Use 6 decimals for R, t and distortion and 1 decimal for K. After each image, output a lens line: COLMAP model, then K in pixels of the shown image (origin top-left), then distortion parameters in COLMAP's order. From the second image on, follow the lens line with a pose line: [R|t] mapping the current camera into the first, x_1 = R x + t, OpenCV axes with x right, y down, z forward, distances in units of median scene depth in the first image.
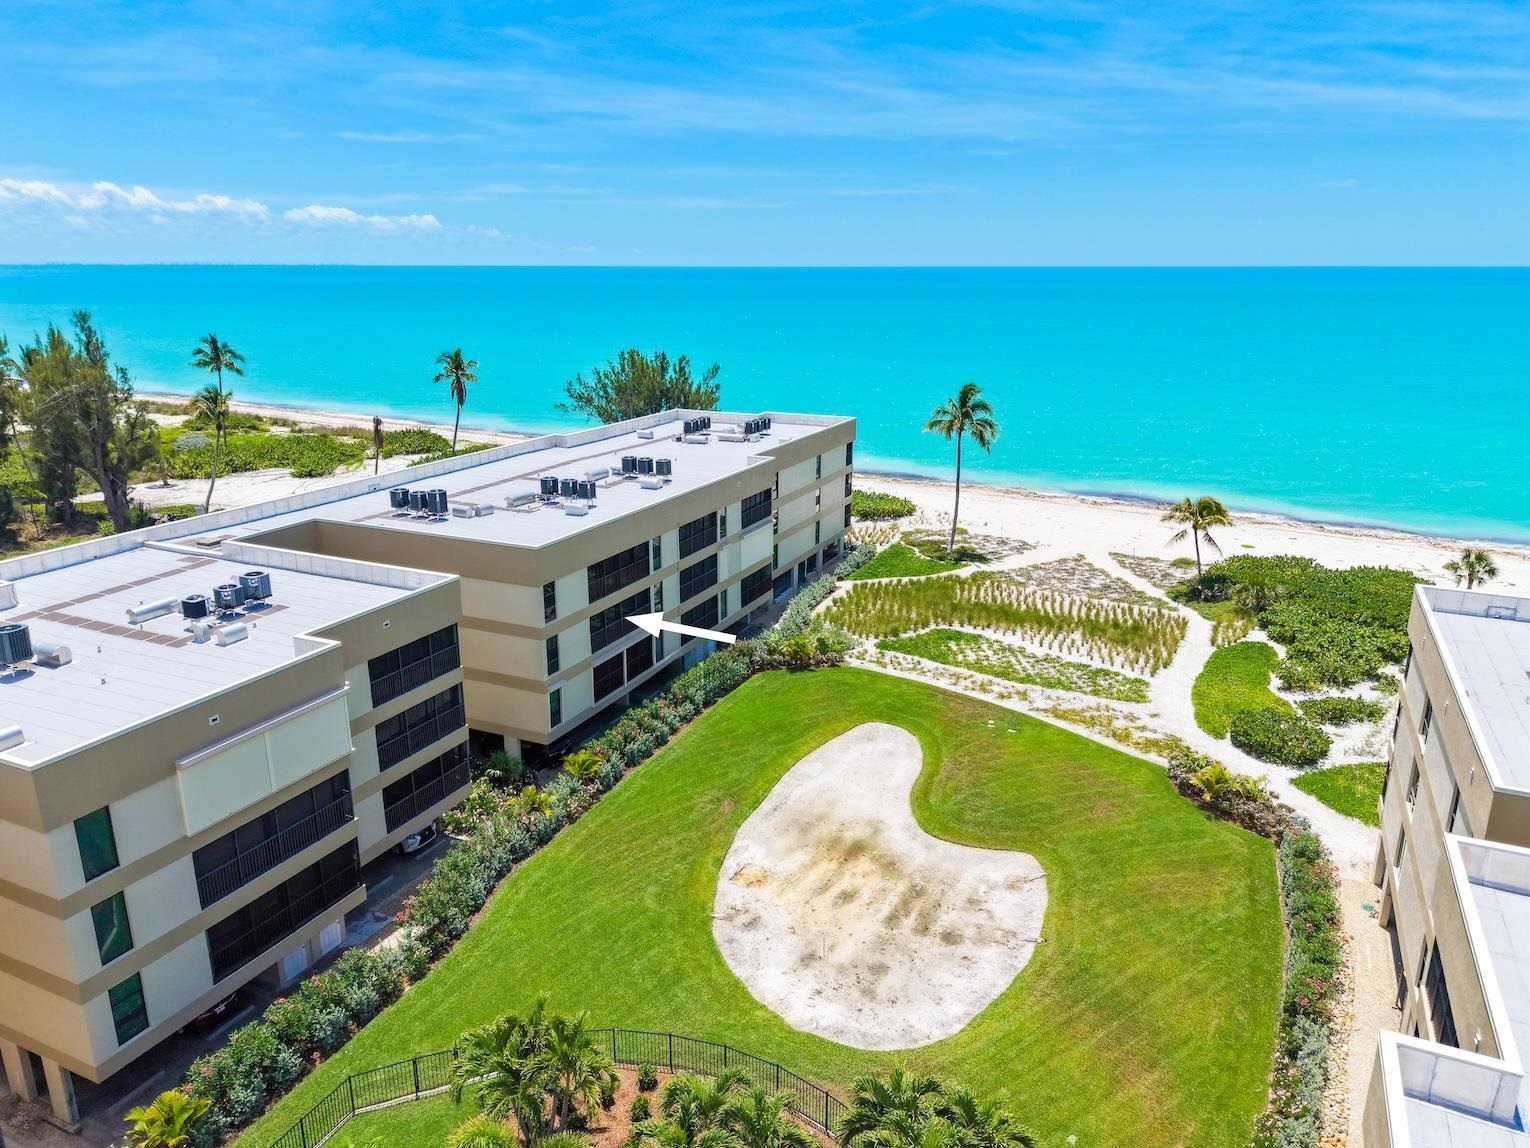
lens RADIAL K [[1058.2, 0, 765.0], [0, 1058.2, 574.0], [0, 0, 1]] dist [0.023425, -0.026805]
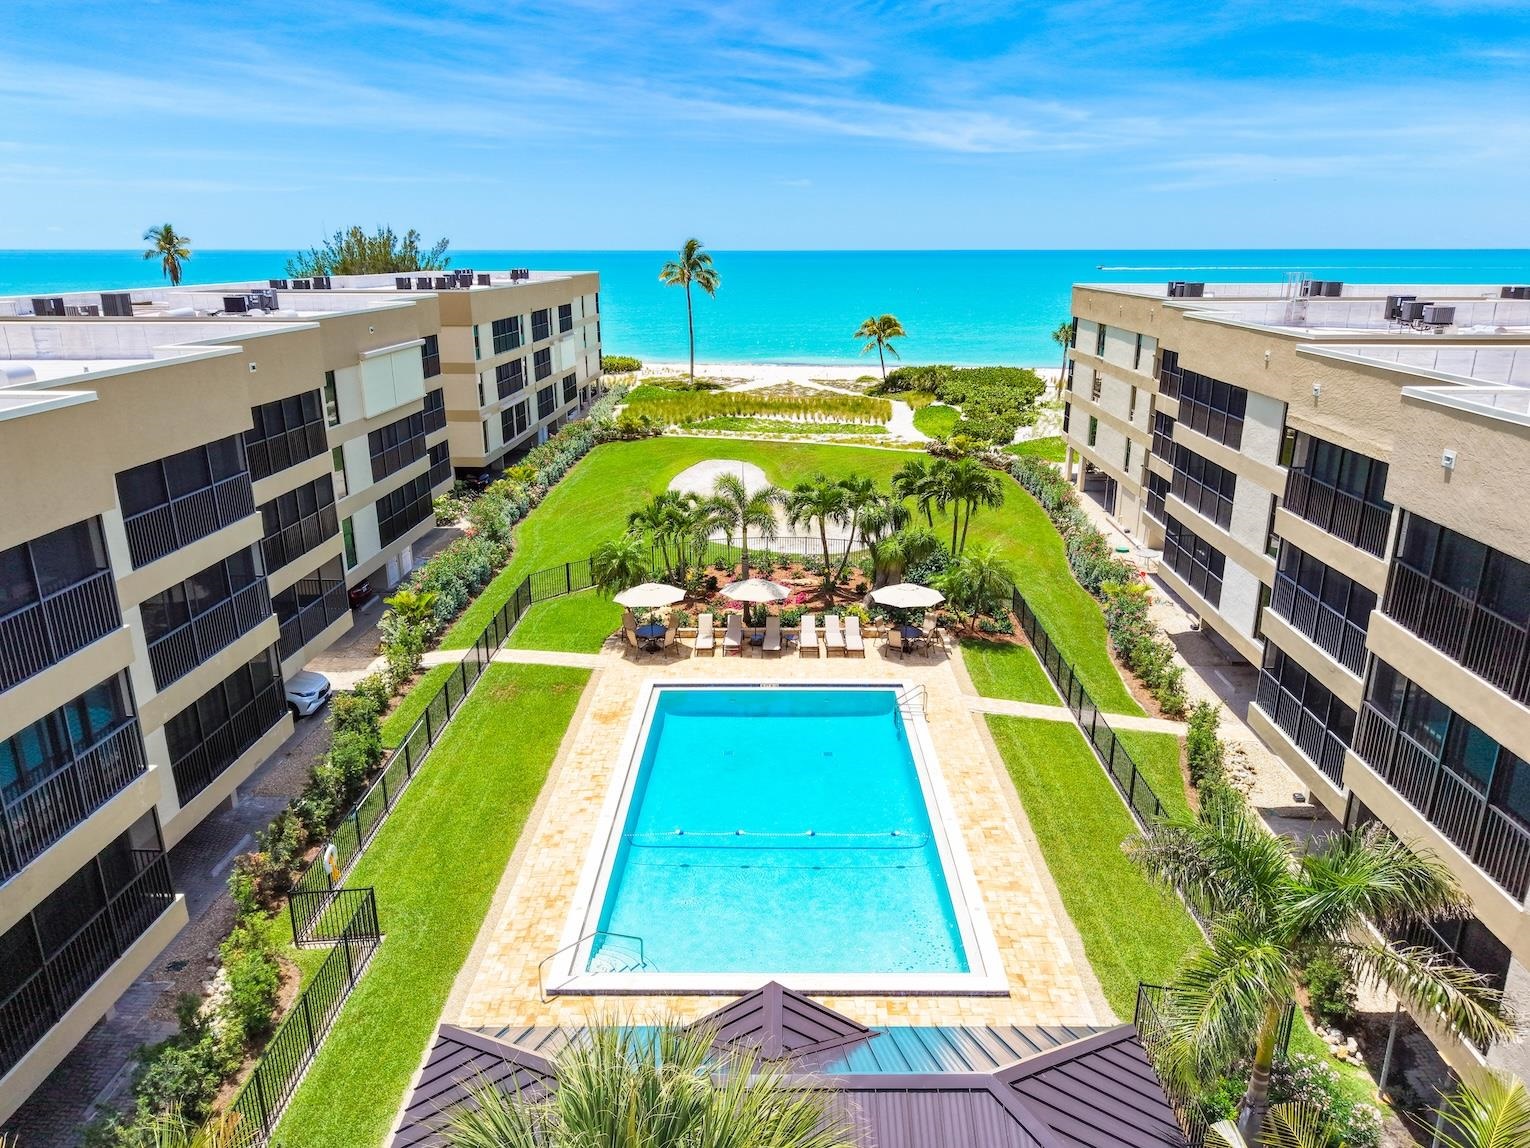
lens RADIAL K [[1033.1, 0, 790.5], [0, 1033.1, 578.5], [0, 0, 1]] dist [0.068781, -0.113319]
pose [[0.913433, -0.122707, 0.388051, -0.270636], [0.112555, 0.992442, 0.048880, 0.201273], [-0.391116, -0.000971, 0.920341, -0.173285]]
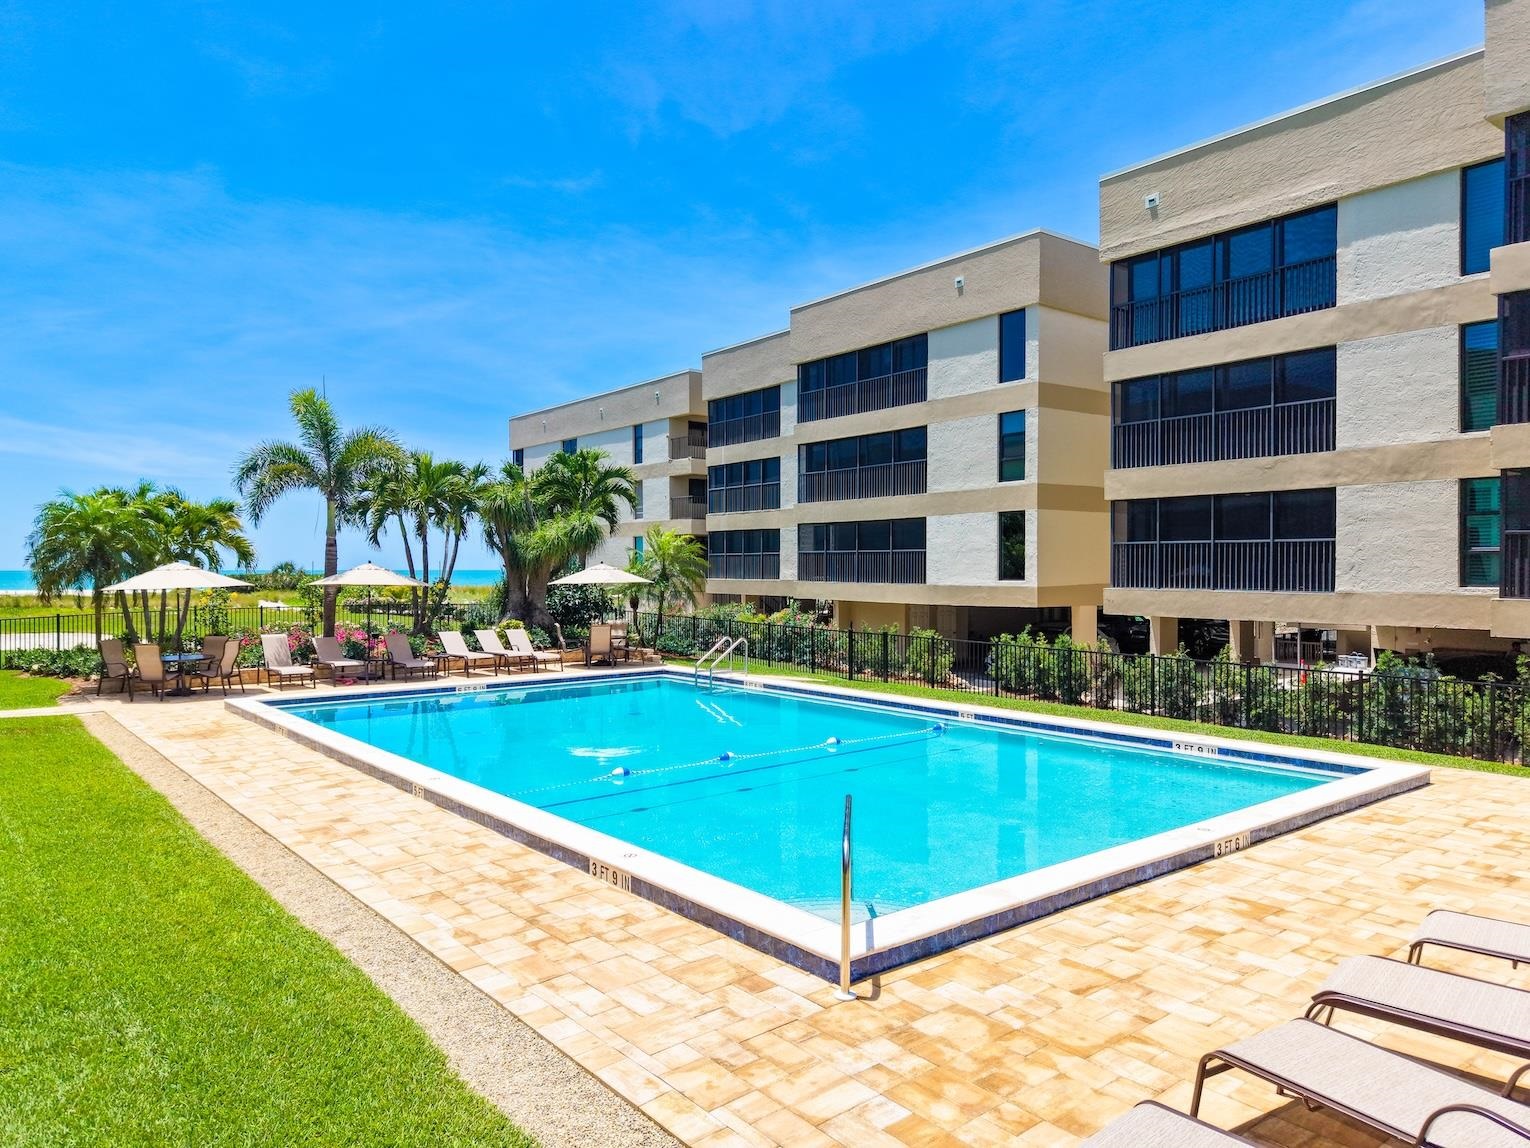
lens RADIAL K [[1020.7, 0, 775.1], [0, 1020.7, 578.3], [0, 0, 1]] dist [0.030682, -0.033177]
pose [[0.450603, -0.012449, 0.892637, -0.310282], [0.251976, 0.961020, -0.113795, 0.298999], [-0.856426, 0.276199, 0.436175, 0.079027]]
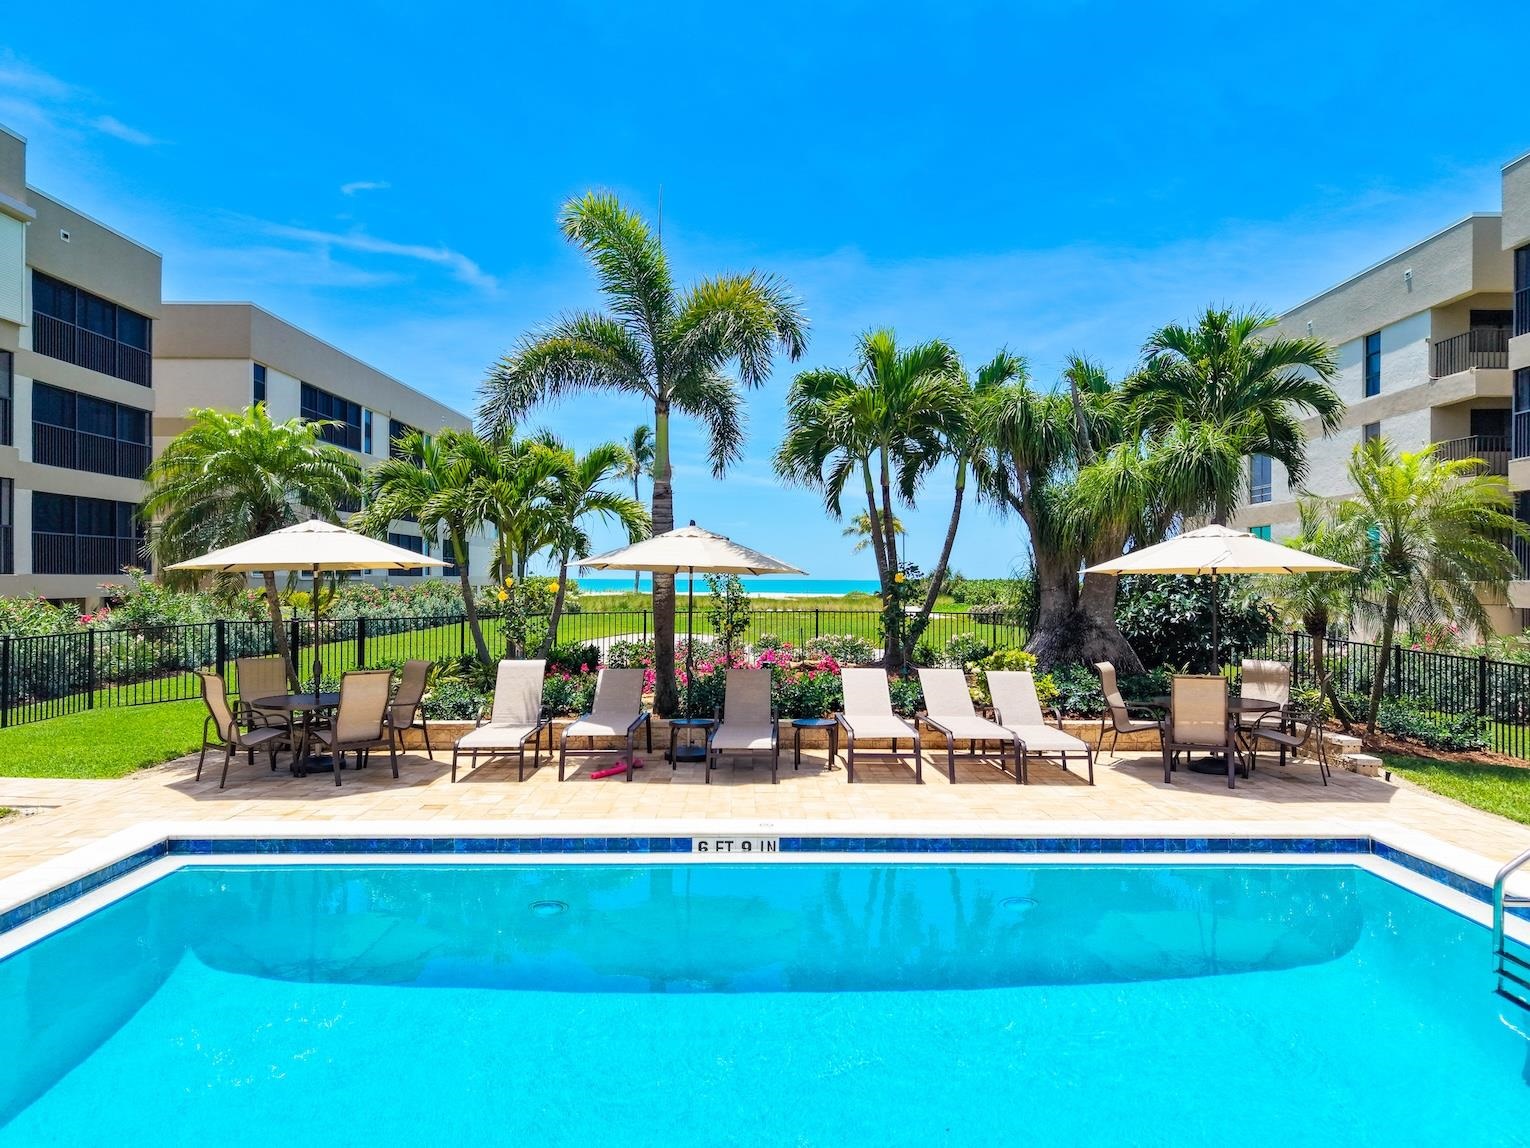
lens RADIAL K [[1048.7, 0, 765.0], [0, 1048.7, 574.0], [0, 0, 1]] dist [0.005722, -0.001086]
pose [[0.910198, 0.001666, 0.414170, -0.135656], [0.114832, 0.959773, -0.256220, 0.275852], [-0.397936, 0.280771, 0.873393, 0.183504]]
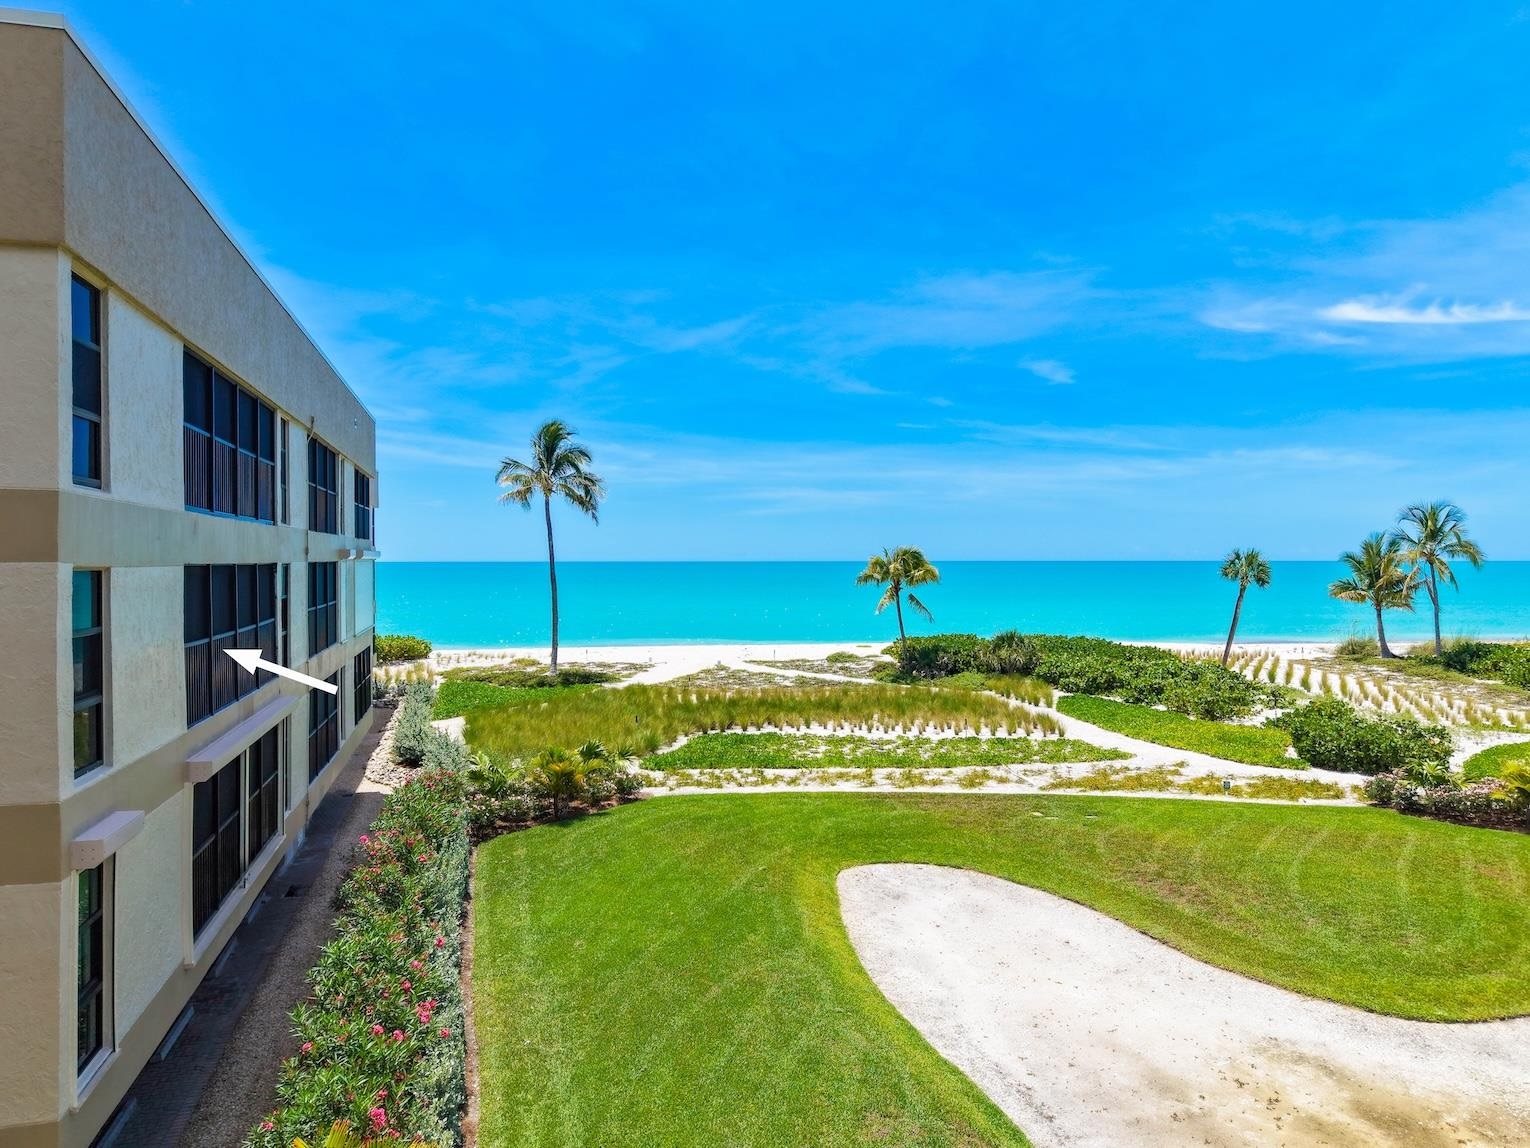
lens RADIAL K [[1058.2, 0, 765.0], [0, 1058.2, 574.0], [0, 0, 1]] dist [0.023425, -0.026805]
pose [[0.770129, -0.012881, 0.637758, -0.170350], [0.180491, 0.963339, -0.198496, 0.089579], [-0.611820, 0.267977, 0.744221, 0.571947]]
